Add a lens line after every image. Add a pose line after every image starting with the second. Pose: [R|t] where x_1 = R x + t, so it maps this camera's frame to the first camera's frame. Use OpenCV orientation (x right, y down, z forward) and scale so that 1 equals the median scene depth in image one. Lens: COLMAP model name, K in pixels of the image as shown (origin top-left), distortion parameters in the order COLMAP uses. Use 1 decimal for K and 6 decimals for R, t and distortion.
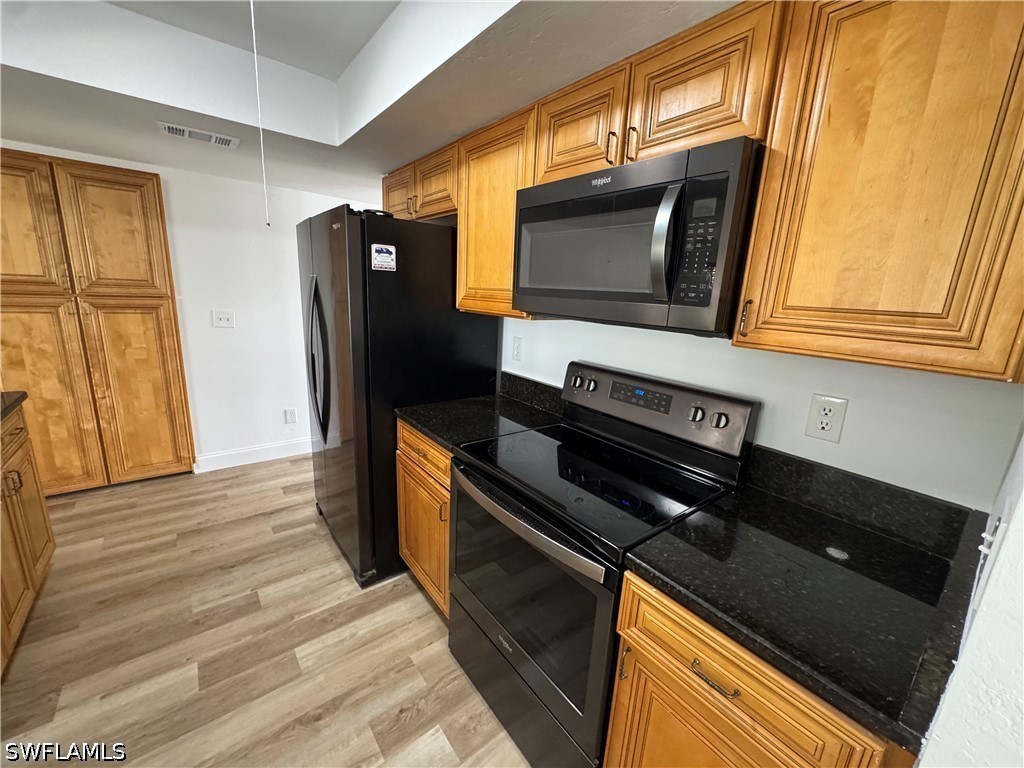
lens RADIAL K [[408.4, 0, 512.8], [0, 408.4, 381.2], [0, 0, 1]] dist [0.002224, -0.000174]
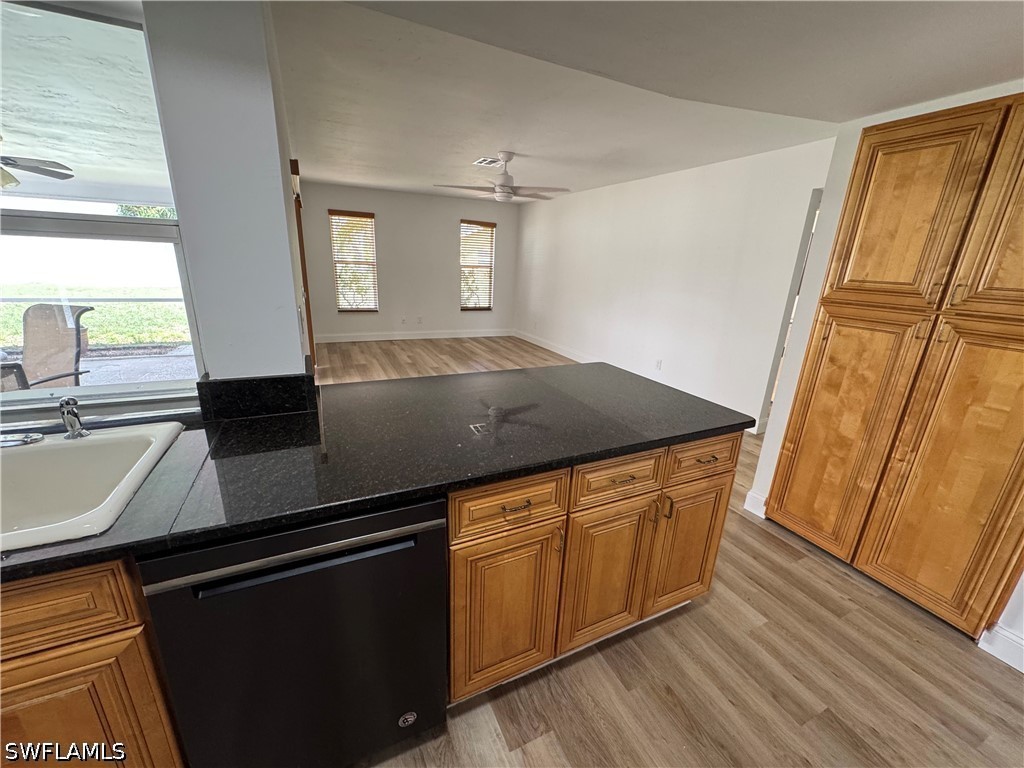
lens RADIAL K [[408.4, 0, 511.7], [0, 408.4, 383.5], [0, 0, 1]] dist [0.002224, -0.000174]
pose [[-0.232265, 0.226409, -0.945934, -0.234308], [-0.265150, 0.920959, 0.285536, -0.105437], [0.935814, 0.317135, -0.153874, 0.469753]]
